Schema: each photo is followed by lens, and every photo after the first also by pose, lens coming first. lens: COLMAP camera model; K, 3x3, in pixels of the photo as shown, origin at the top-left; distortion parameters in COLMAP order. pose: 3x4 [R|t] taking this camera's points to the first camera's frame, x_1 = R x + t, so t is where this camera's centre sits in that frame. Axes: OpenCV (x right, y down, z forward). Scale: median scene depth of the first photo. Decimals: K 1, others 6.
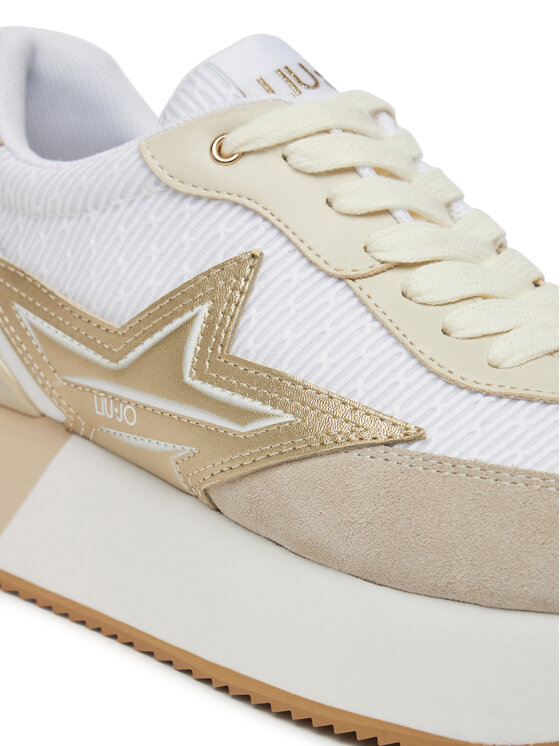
lens RADIAL K [[3557.8, 0, 280.0], [0, 3557.8, 373.0], [0, 0, 1]] dist [-1.571626, 1.560171]
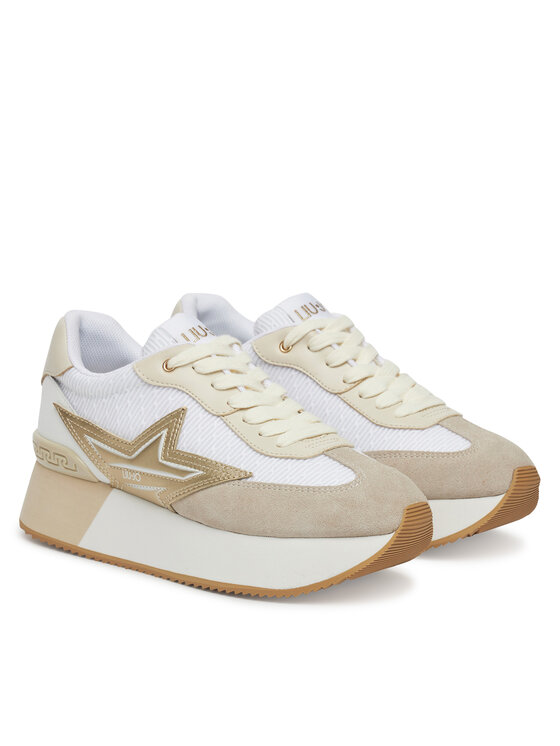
lens RADIAL K [[3520.7, 0, 280.0], [0, 3520.7, 373.0], [0, 0, 1]] dist [-0.093270, -0.870773]
pose [[0.997472, -0.070507, 0.008889, 0.039699], [0.070735, 0.997082, -0.028713, 0.017124], [-0.006839, 0.029269, 0.999548, -1.454245]]
